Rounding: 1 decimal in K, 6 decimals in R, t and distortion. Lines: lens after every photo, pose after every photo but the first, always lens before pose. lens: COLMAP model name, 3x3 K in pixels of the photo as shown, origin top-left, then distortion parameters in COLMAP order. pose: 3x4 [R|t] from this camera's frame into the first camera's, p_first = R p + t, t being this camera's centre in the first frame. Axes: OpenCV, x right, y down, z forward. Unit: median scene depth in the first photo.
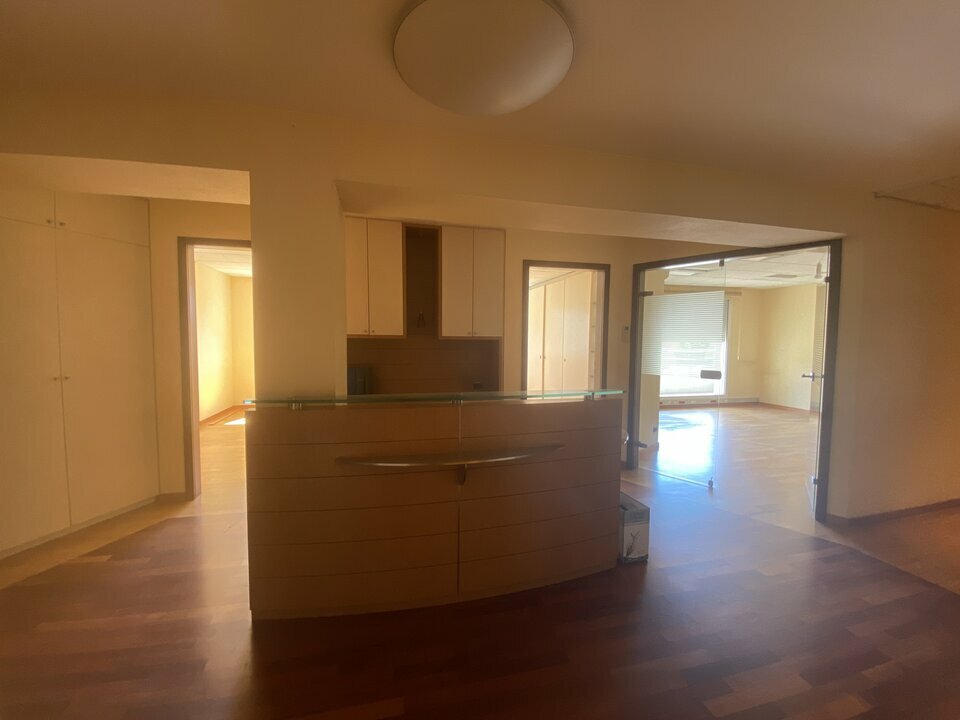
lens RADIAL K [[391.2, 0, 479.1], [0, 391.2, 363.6], [0, 0, 1]] dist [0.000819, -0.000088]
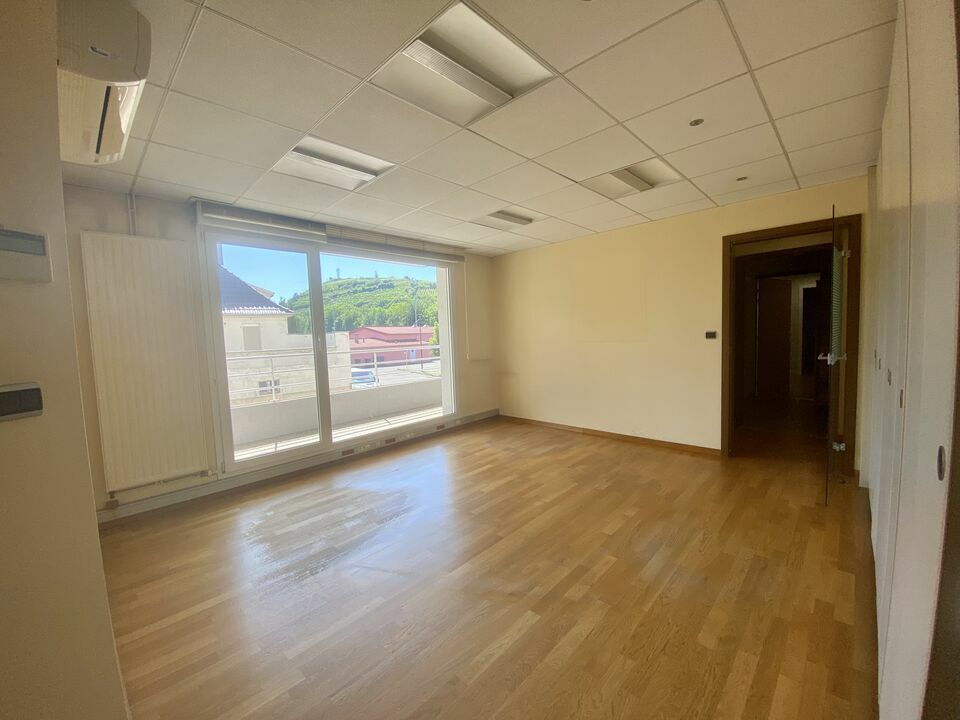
lens RADIAL K [[391.2, 0, 475.4], [0, 391.2, 361.1], [0, 0, 1]] dist [0.000819, -0.000088]
pose [[0.842013, -0.075689, 0.534120, 0.322863], [0.078690, 0.996751, 0.017197, -0.016728], [-0.533687, 0.027550, 0.845234, 0.440741]]
